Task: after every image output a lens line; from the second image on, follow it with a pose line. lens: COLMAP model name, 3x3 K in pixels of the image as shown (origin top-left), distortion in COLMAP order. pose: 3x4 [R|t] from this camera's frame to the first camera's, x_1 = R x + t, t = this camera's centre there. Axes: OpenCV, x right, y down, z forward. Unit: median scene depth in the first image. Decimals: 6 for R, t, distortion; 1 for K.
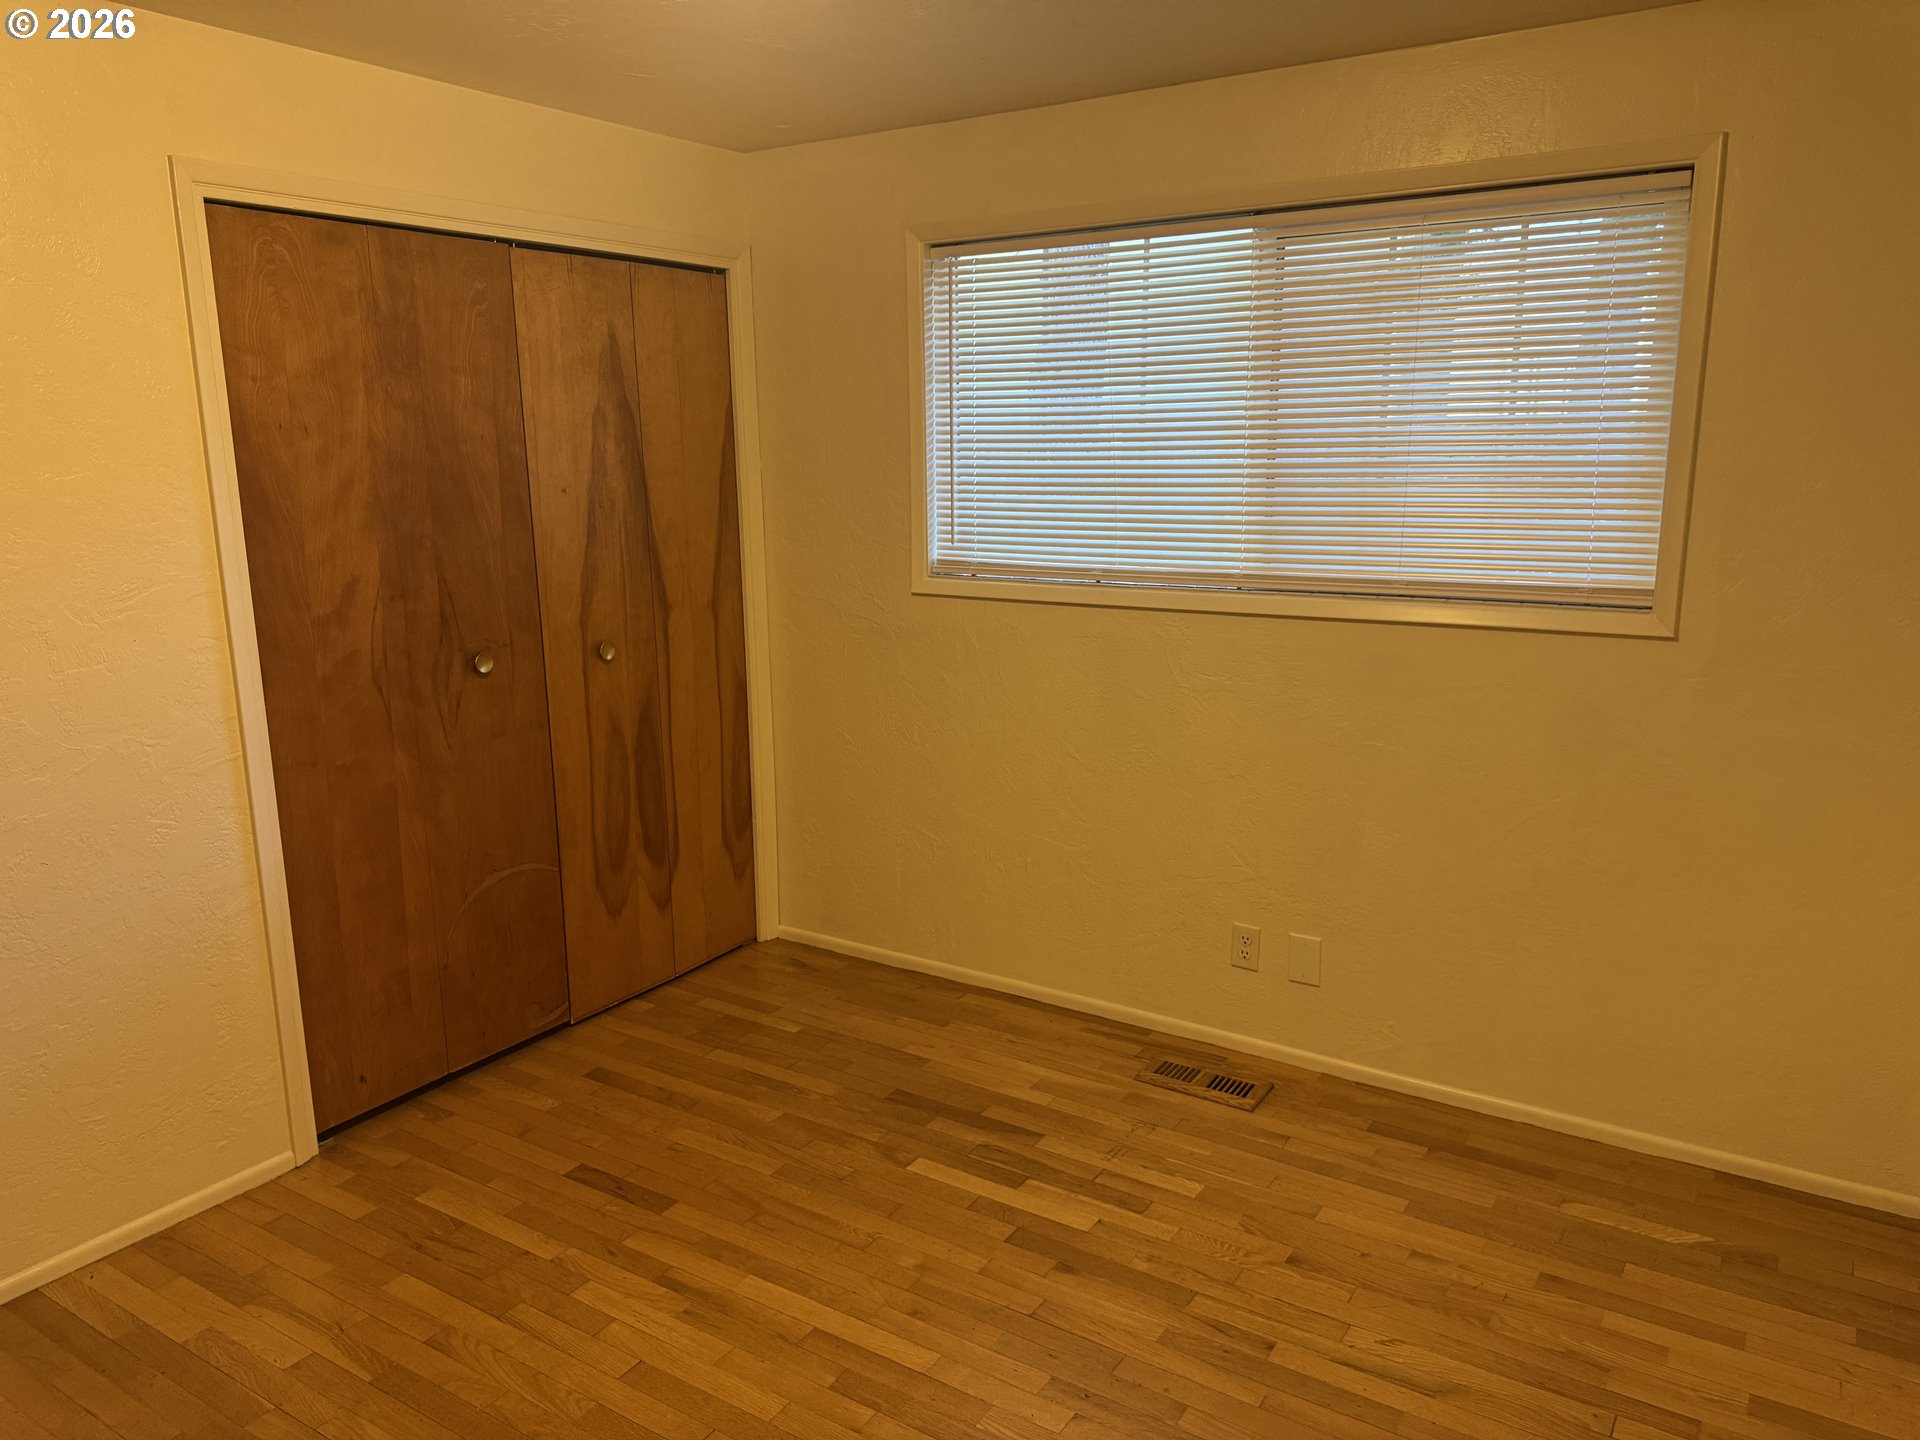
lens RADIAL K [[1350.9, 0, 949.0], [0, 1350.9, 724.2], [0, 0, 1]] dist [0.028531, -0.015677]
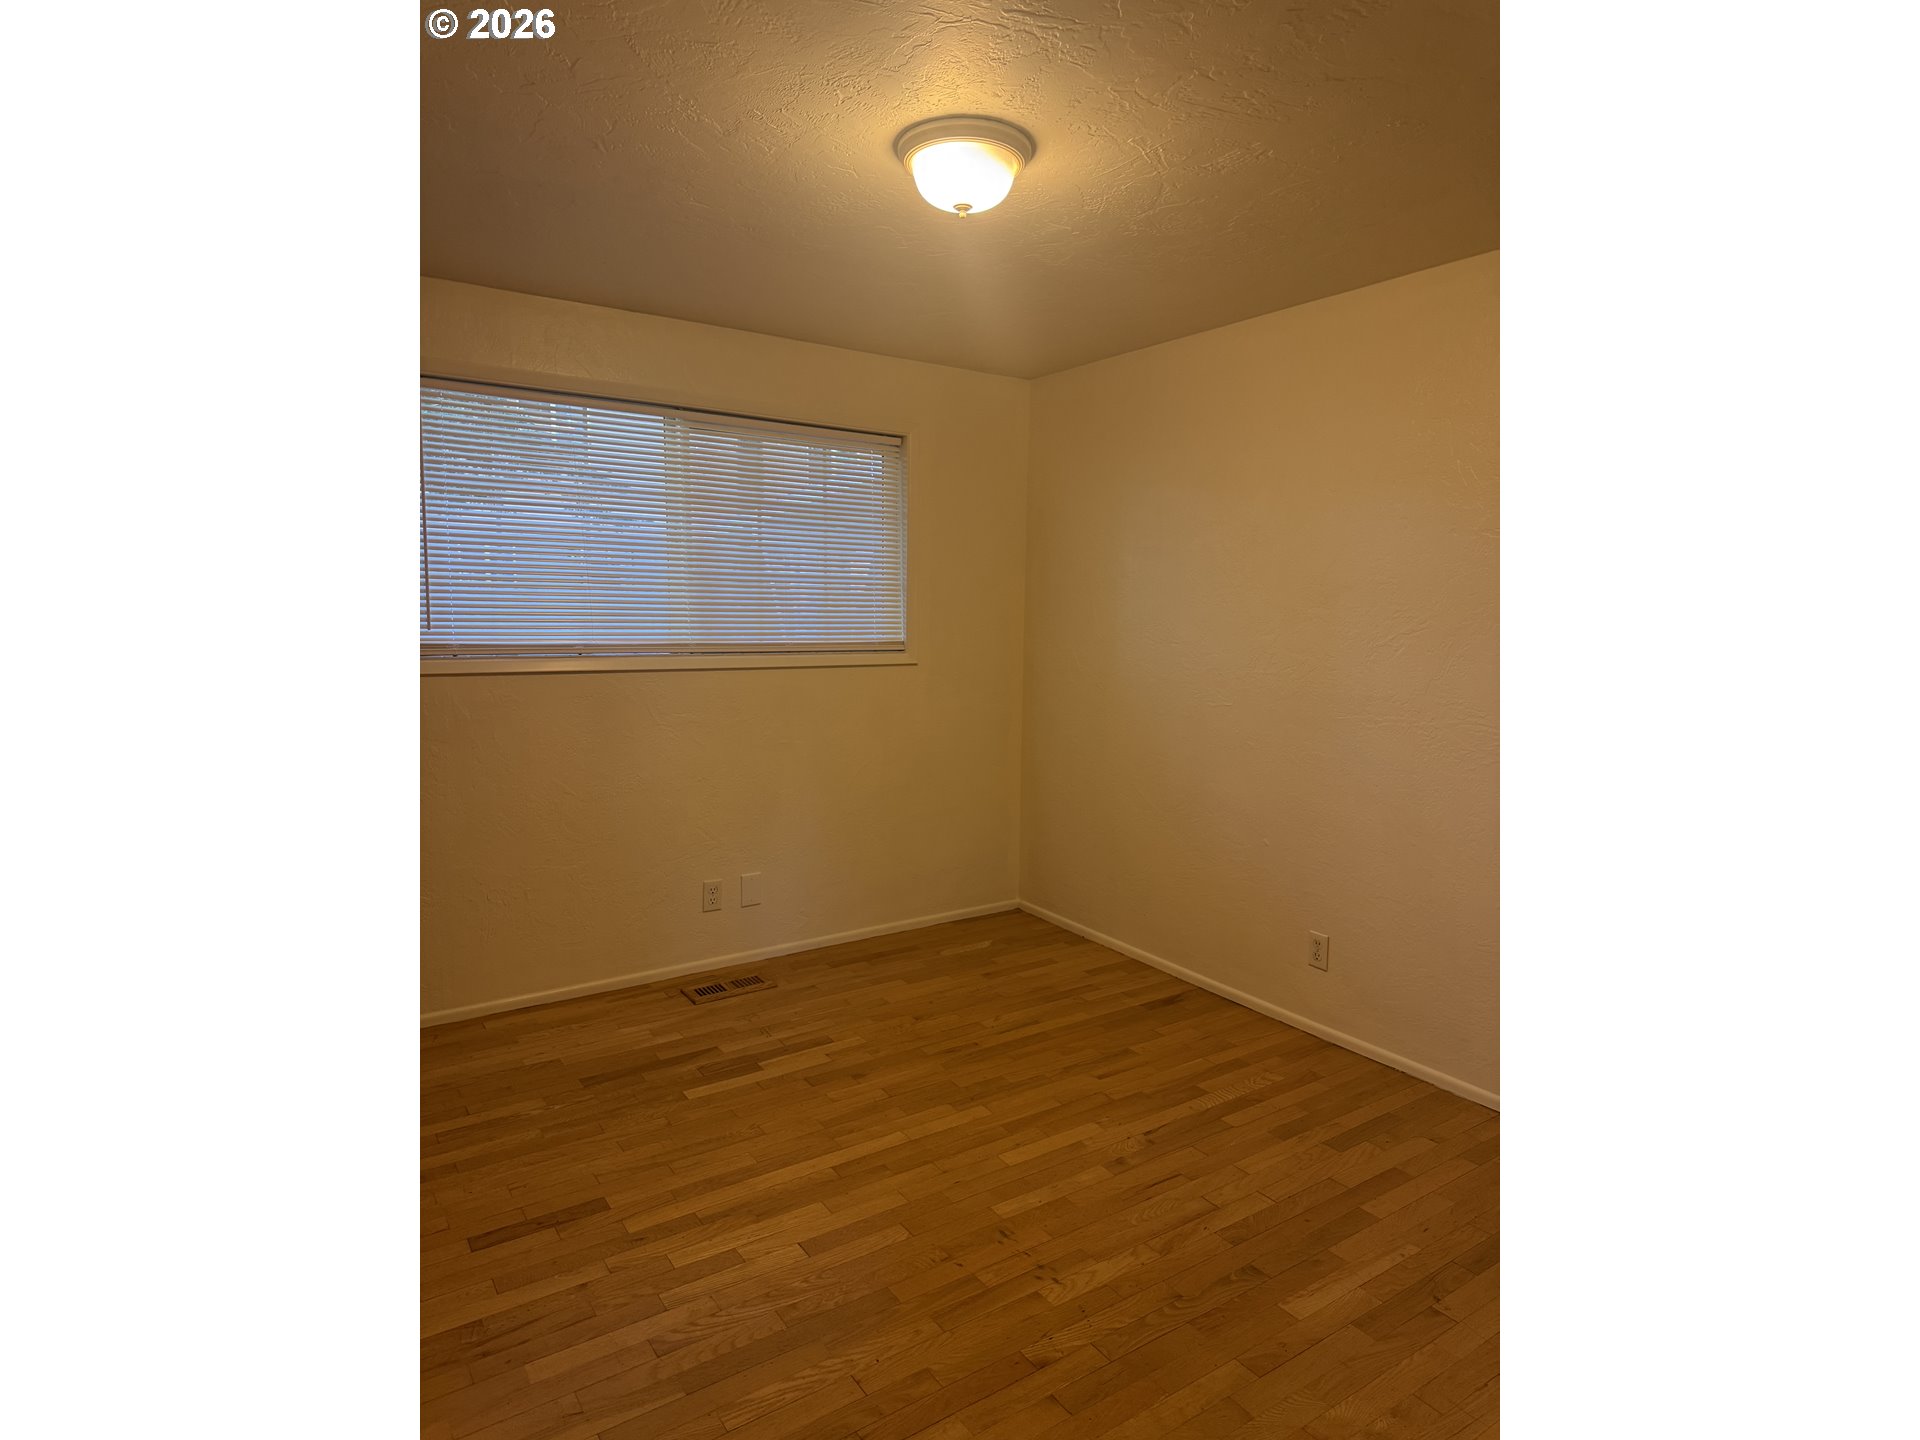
lens RADIAL K [[1029.5, 0, 951.2], [0, 1029.5, 731.3], [0, 0, 1]] dist [0.034098, -0.005407]
pose [[0.380756, -0.087773, 0.920500, -0.827815], [0.172832, 0.984697, 0.022404, 0.008717], [-0.908380, 0.150561, 0.390099, 0.353755]]
